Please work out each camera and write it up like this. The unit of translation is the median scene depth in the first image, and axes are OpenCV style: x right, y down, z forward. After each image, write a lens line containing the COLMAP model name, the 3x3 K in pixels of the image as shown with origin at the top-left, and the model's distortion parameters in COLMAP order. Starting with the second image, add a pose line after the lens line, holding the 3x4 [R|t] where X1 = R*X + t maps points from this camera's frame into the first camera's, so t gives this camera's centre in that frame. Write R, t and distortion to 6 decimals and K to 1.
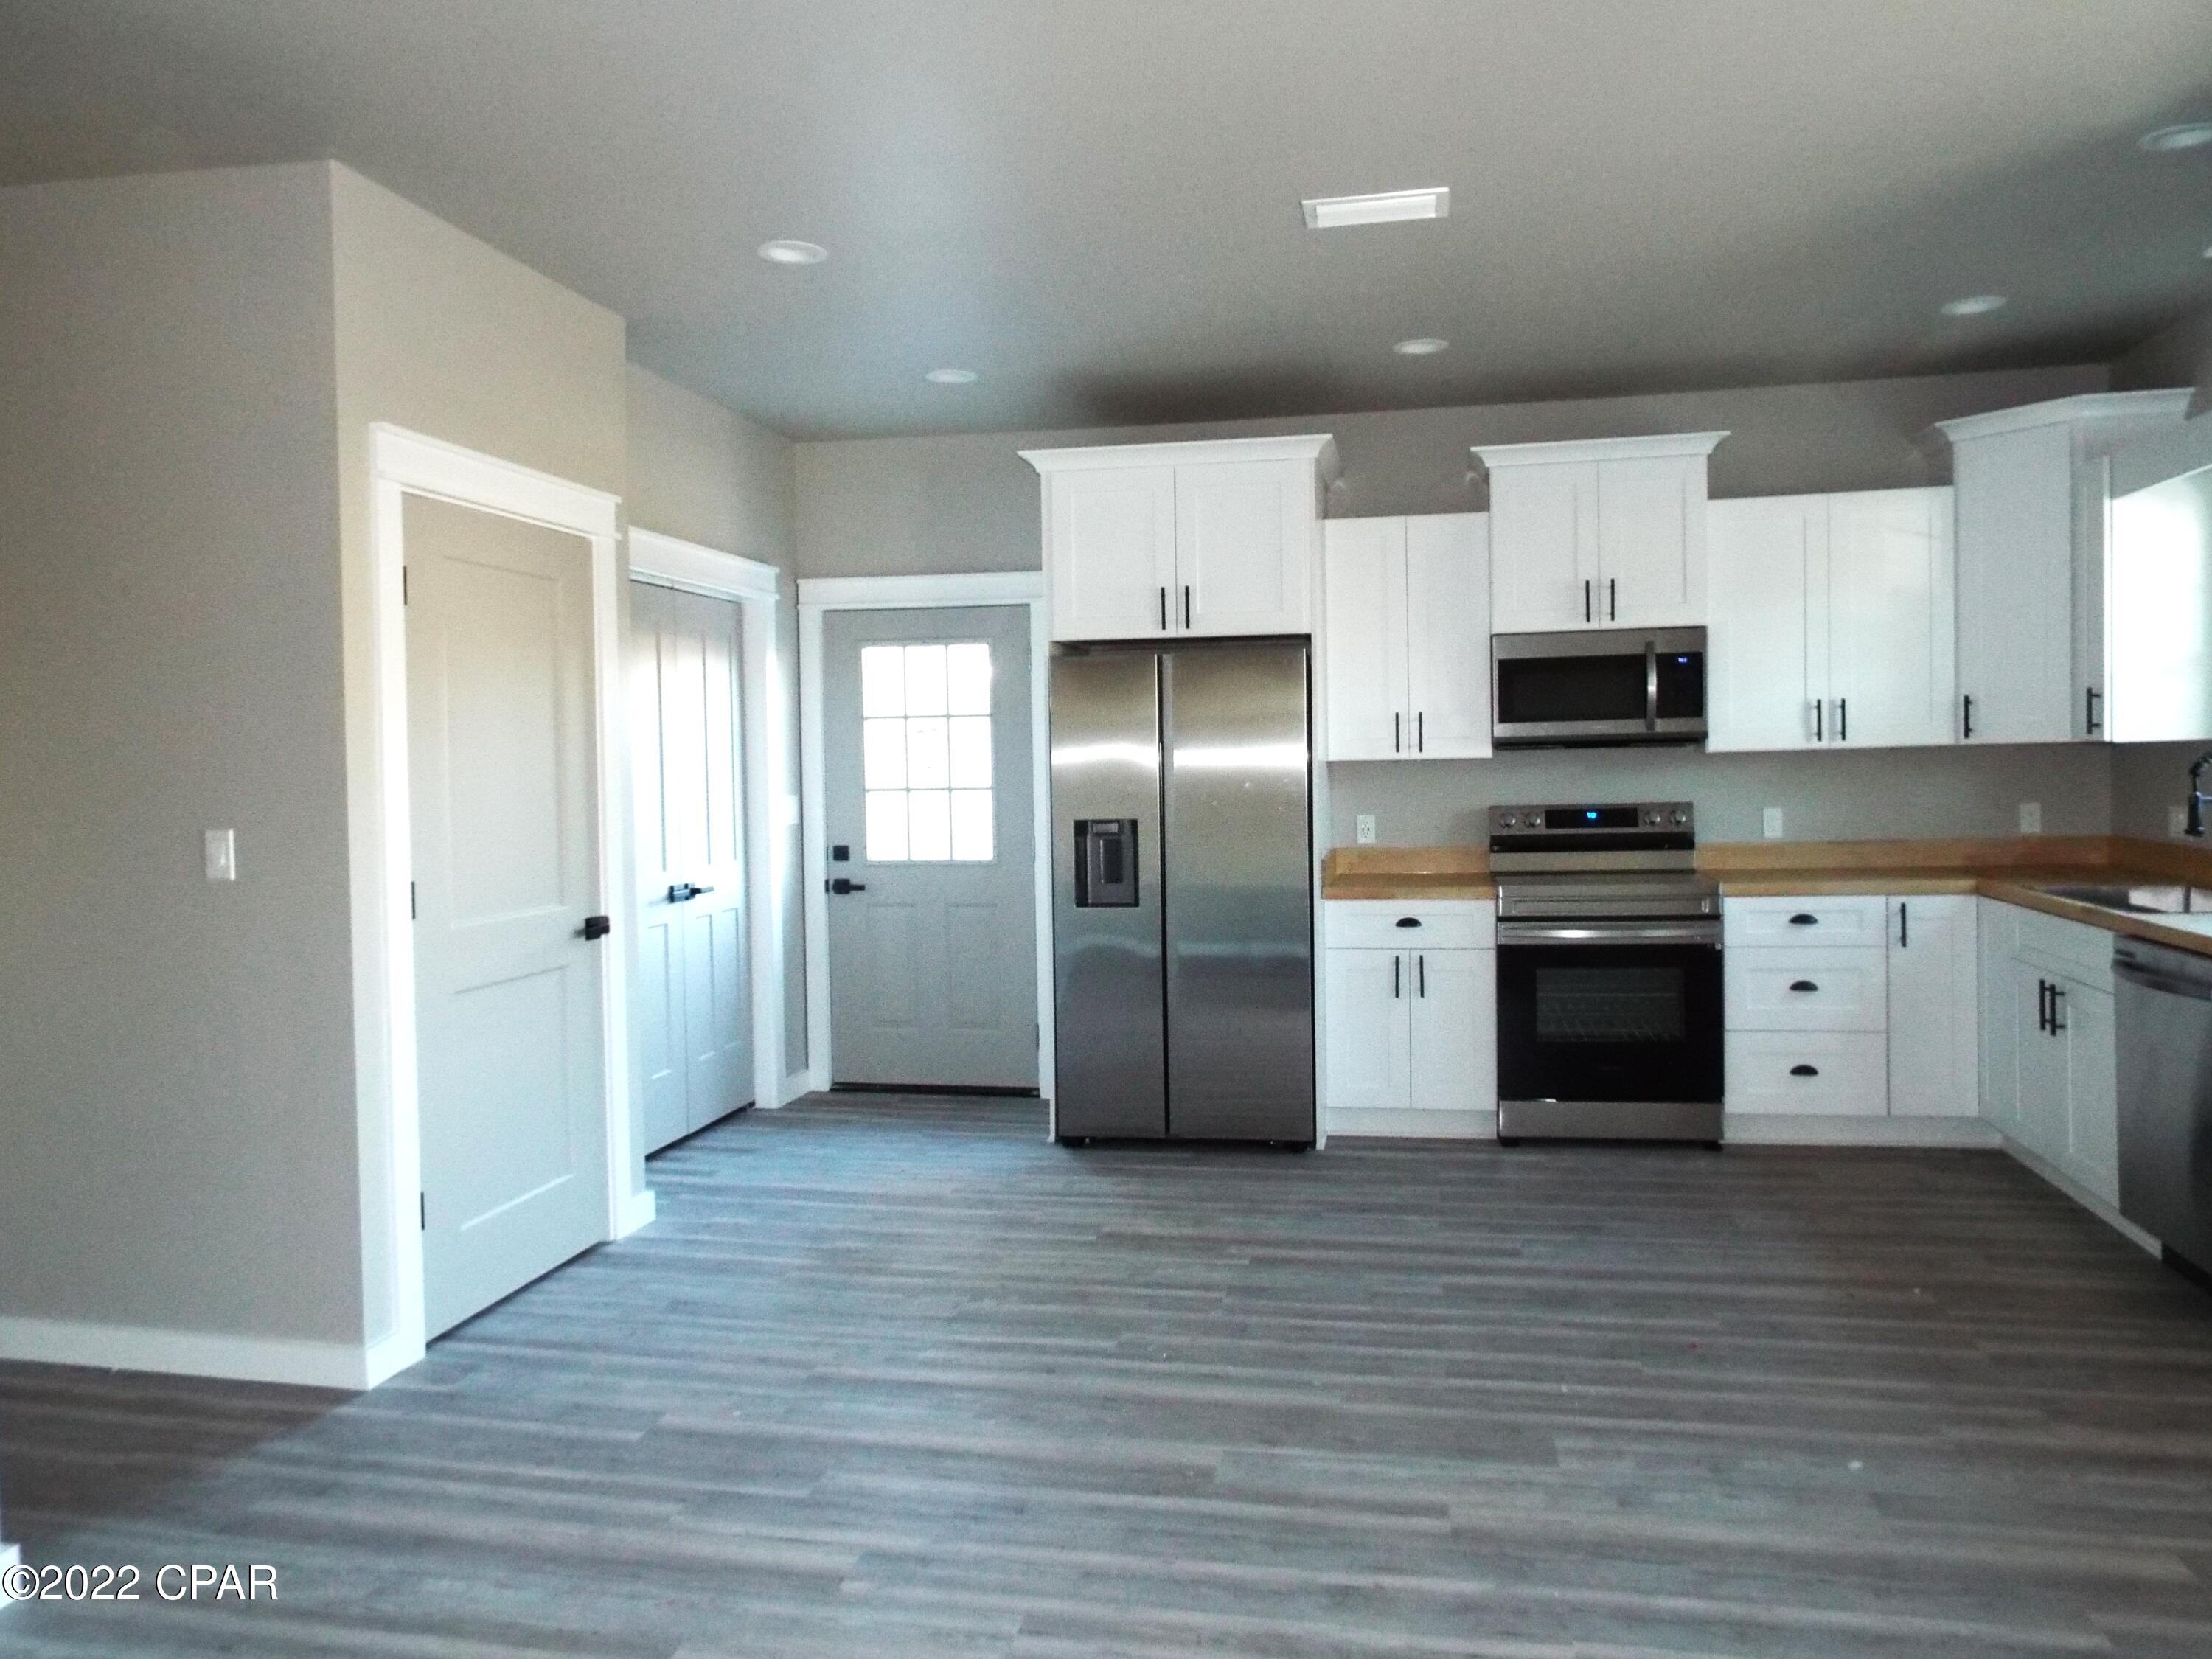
lens RADIAL K [[1593.3, 0, 1088.5], [0, 1593.3, 828.8], [0, 0, 1]] dist [-0.033688, 0.035969]
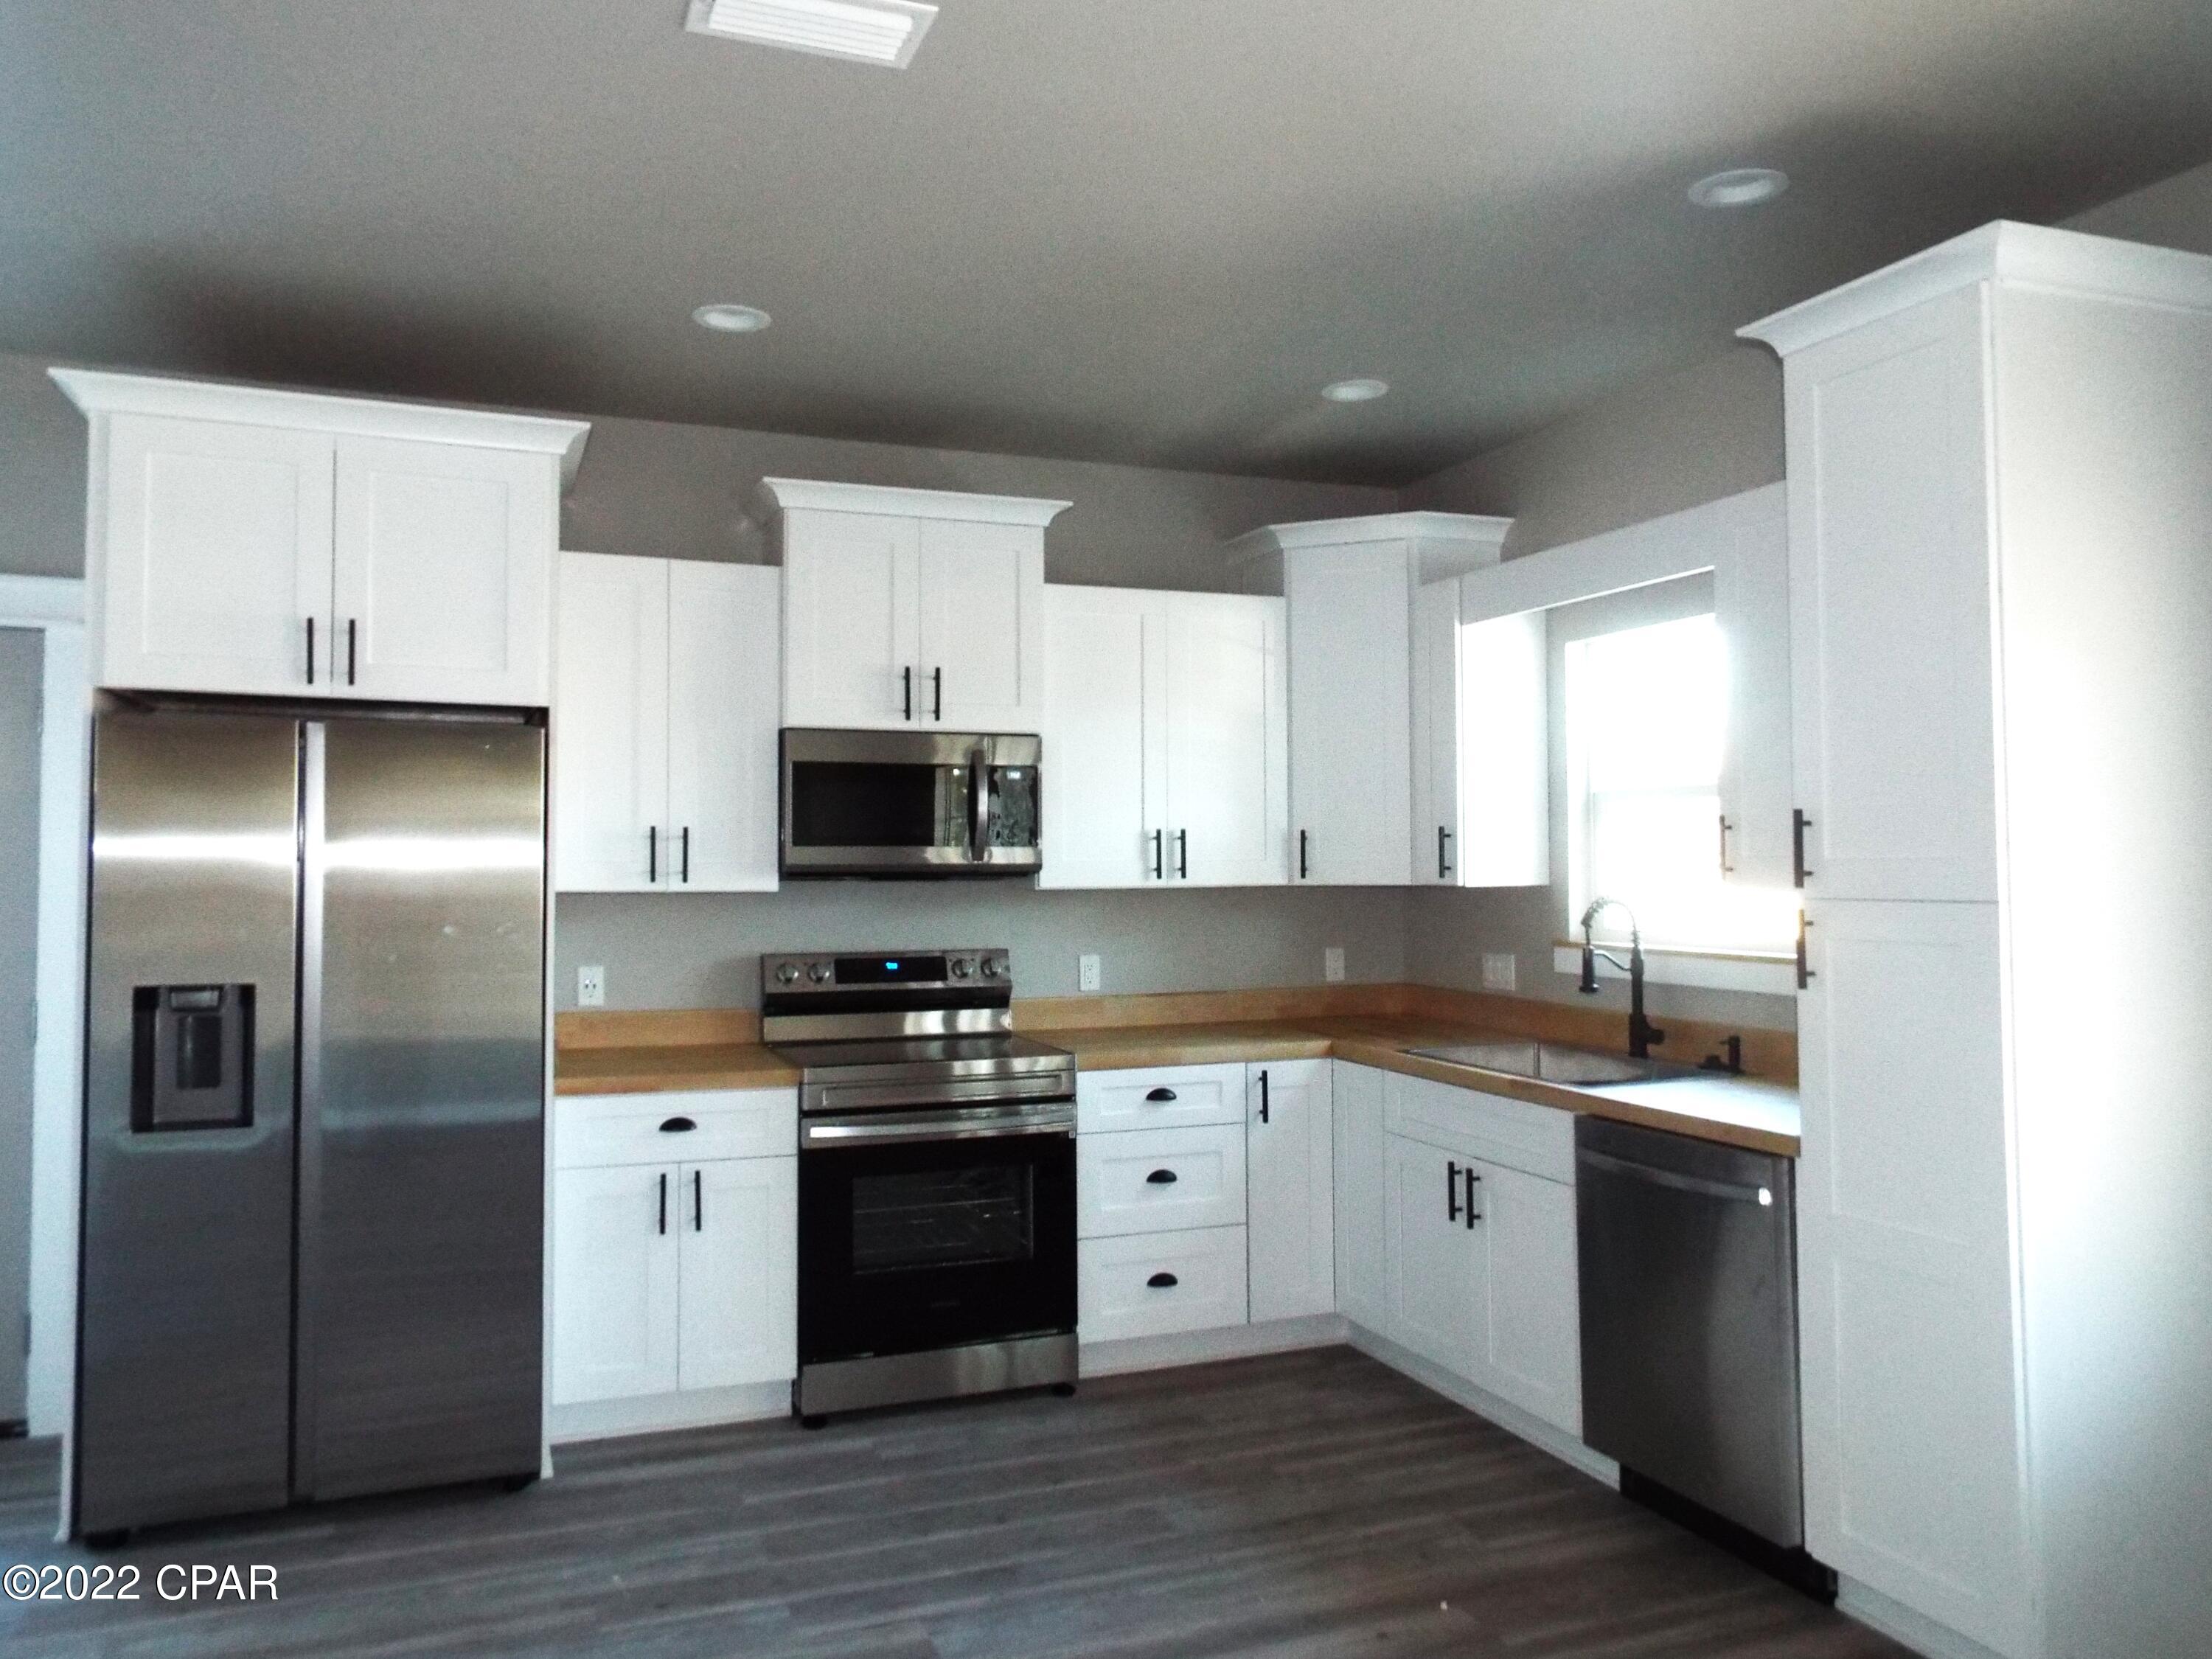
lens RADIAL K [[1593.3, 0, 1088.5], [0, 1593.3, 828.8], [0, 0, 1]] dist [-0.033688, 0.035969]
pose [[0.837181, 0.035239, 0.545790, -0.035817], [0.005077, 0.997378, -0.072183, -0.020306], [-0.546903, 0.063201, 0.834807, 0.308938]]
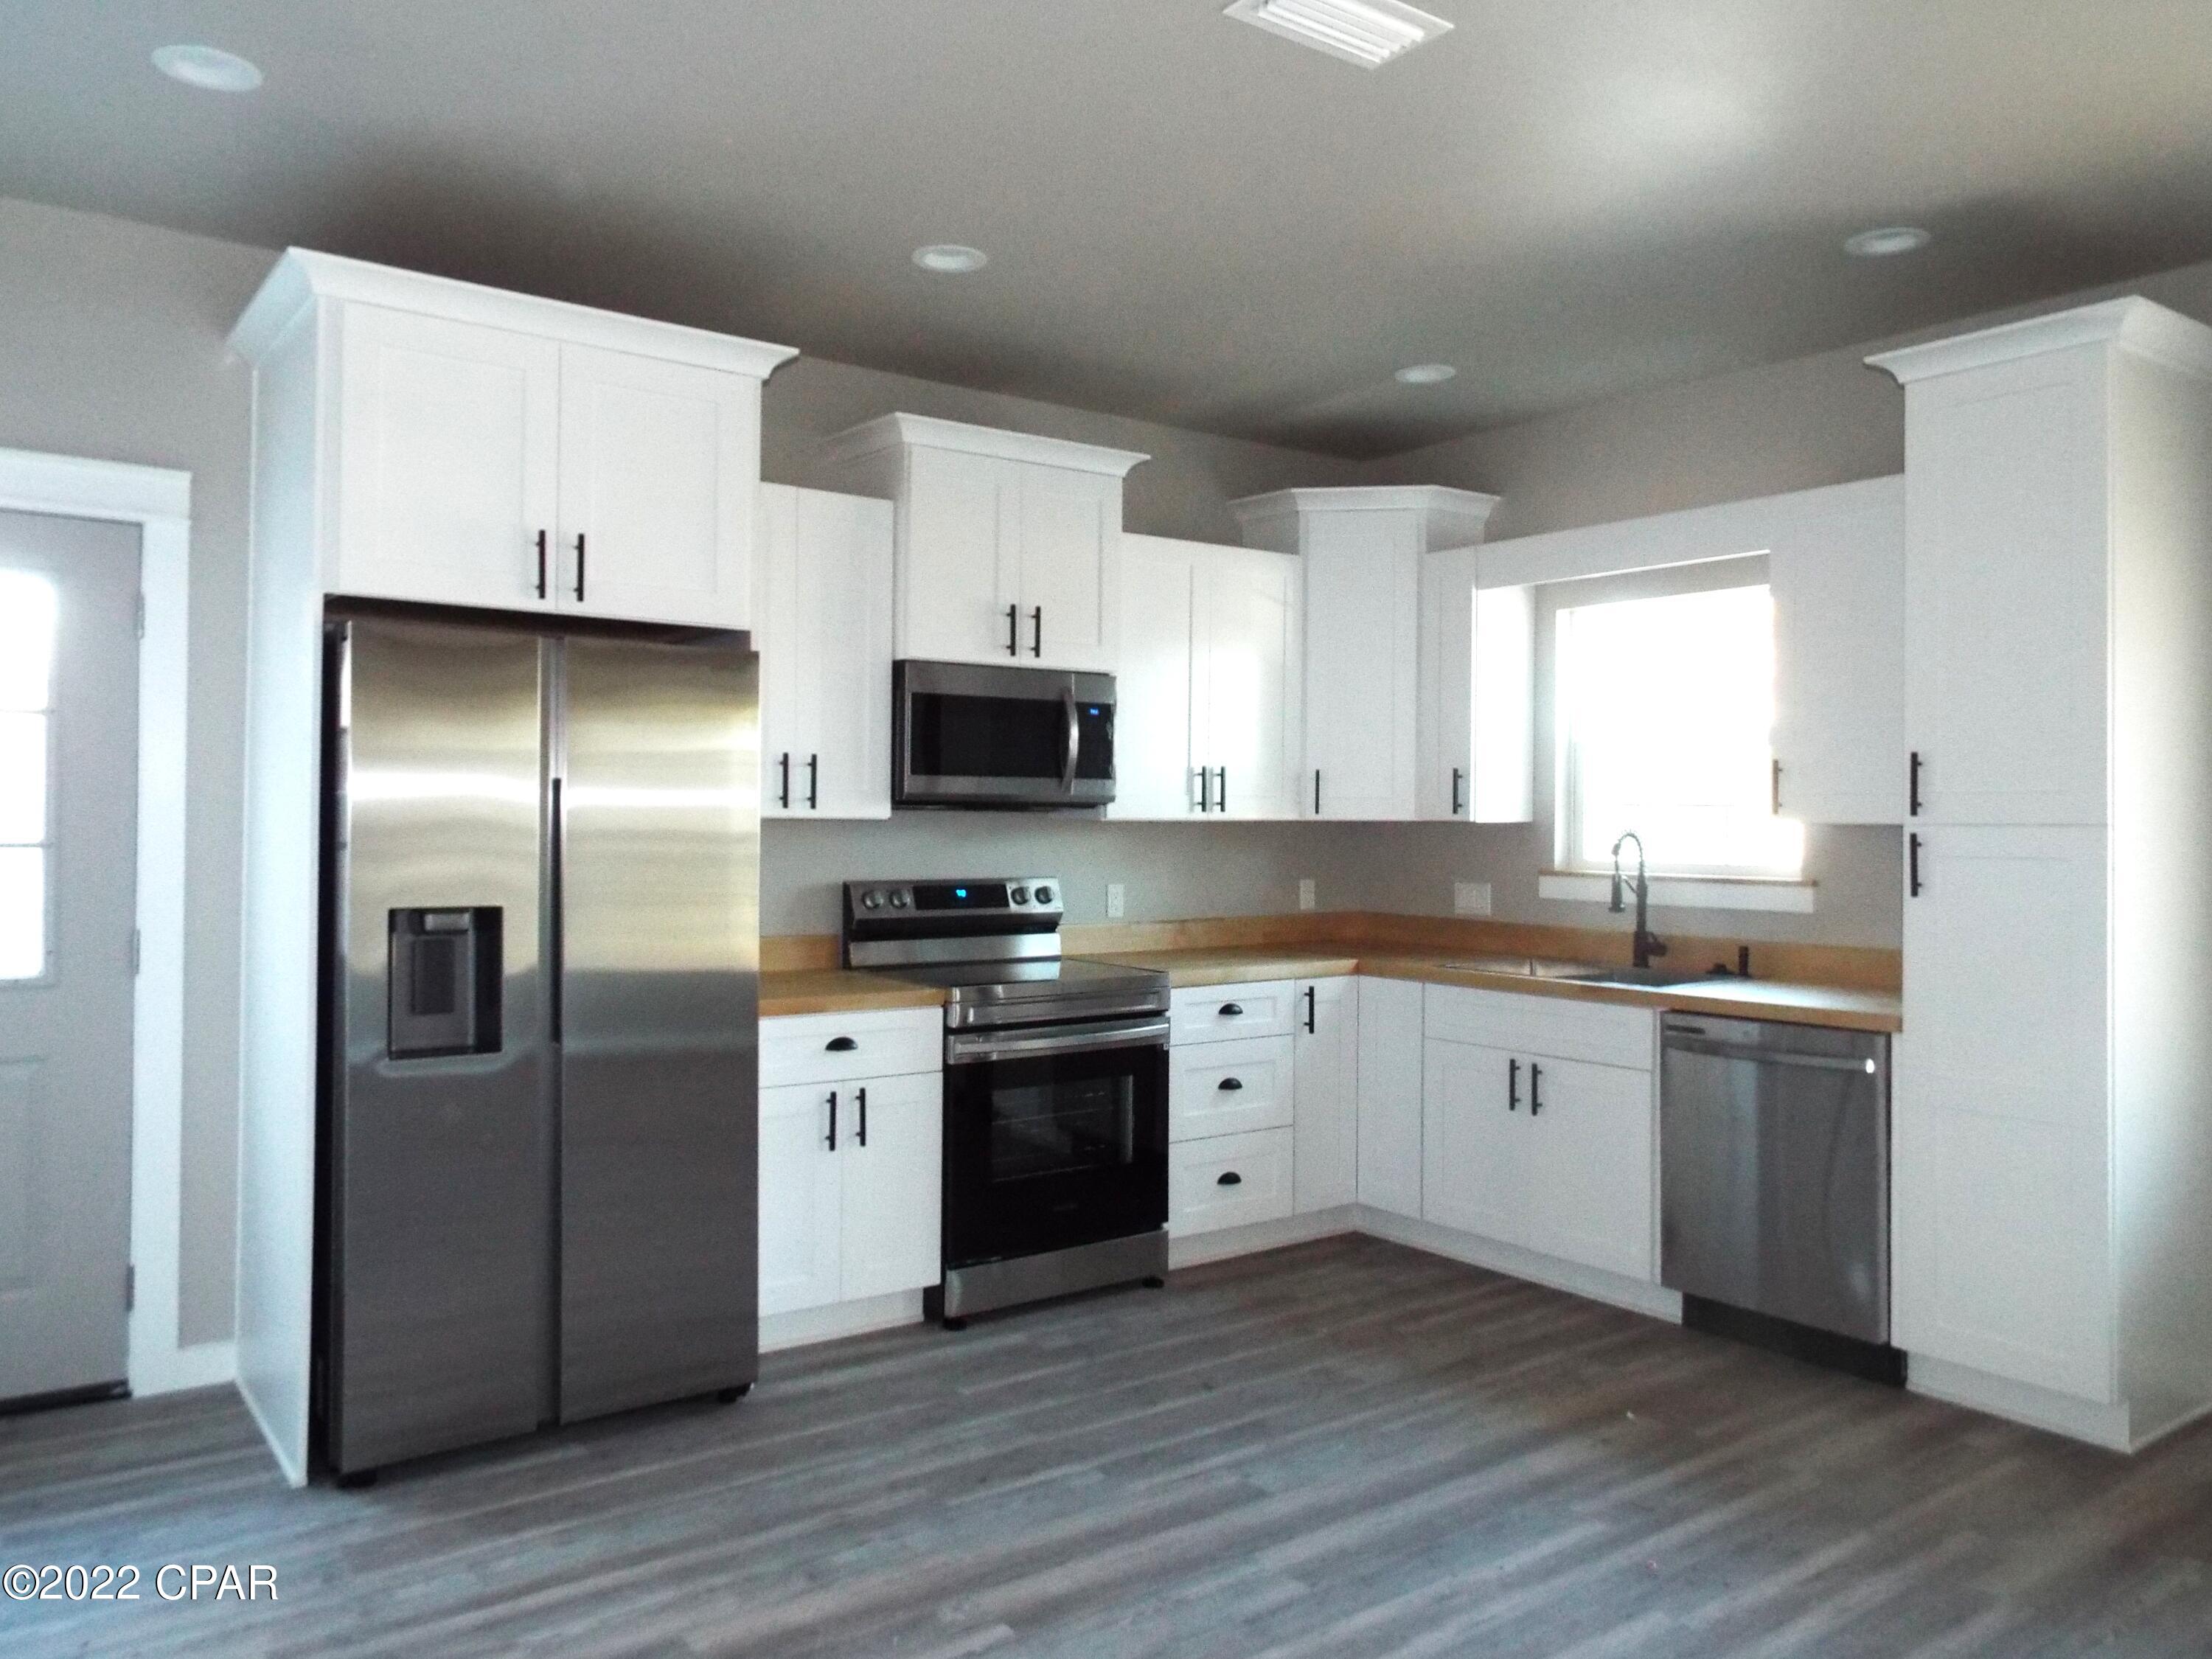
lens RADIAL K [[1593.3, 0, 1088.5], [0, 1593.3, 828.8], [0, 0, 1]] dist [-0.033688, 0.035969]
pose [[0.671562, 0.025526, 0.740508, -0.263732], [0.007839, 0.999106, -0.041549, -0.007742], [-0.740907, 0.033707, 0.670762, 0.434691]]
